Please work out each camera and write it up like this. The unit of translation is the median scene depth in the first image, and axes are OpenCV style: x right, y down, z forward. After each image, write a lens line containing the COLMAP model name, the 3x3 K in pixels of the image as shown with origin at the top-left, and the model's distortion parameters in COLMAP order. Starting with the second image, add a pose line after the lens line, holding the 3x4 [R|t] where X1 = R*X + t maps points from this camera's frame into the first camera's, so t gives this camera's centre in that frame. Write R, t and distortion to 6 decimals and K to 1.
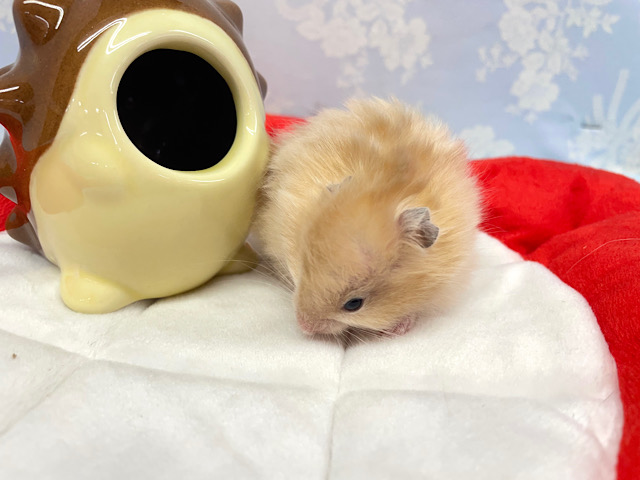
lens RADIAL K [[497.4, 0, 319.4], [0, 497.4, 252.2], [0, 0, 1]] dist [0.033337, -0.094463]
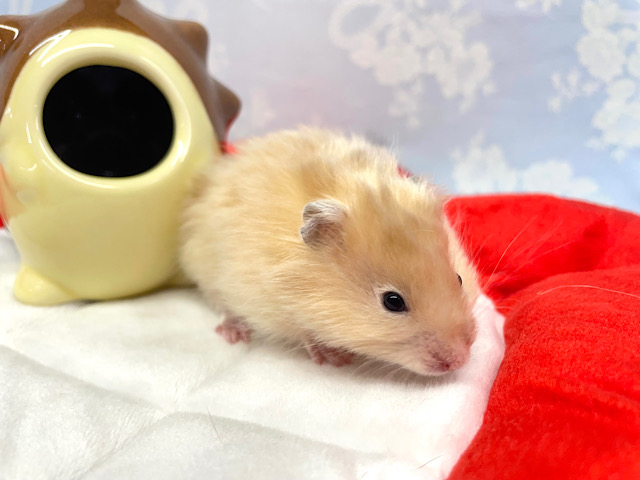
lens RADIAL K [[497.4, 0, 319.4], [0, 497.4, 252.2], [0, 0, 1]] dist [0.033337, -0.094463]
pose [[0.953241, 0.090723, -0.288272, 0.212672], [-0.110574, 0.992437, -0.053308, -0.001454], [0.281256, 0.082691, 0.956064, 0.062822]]
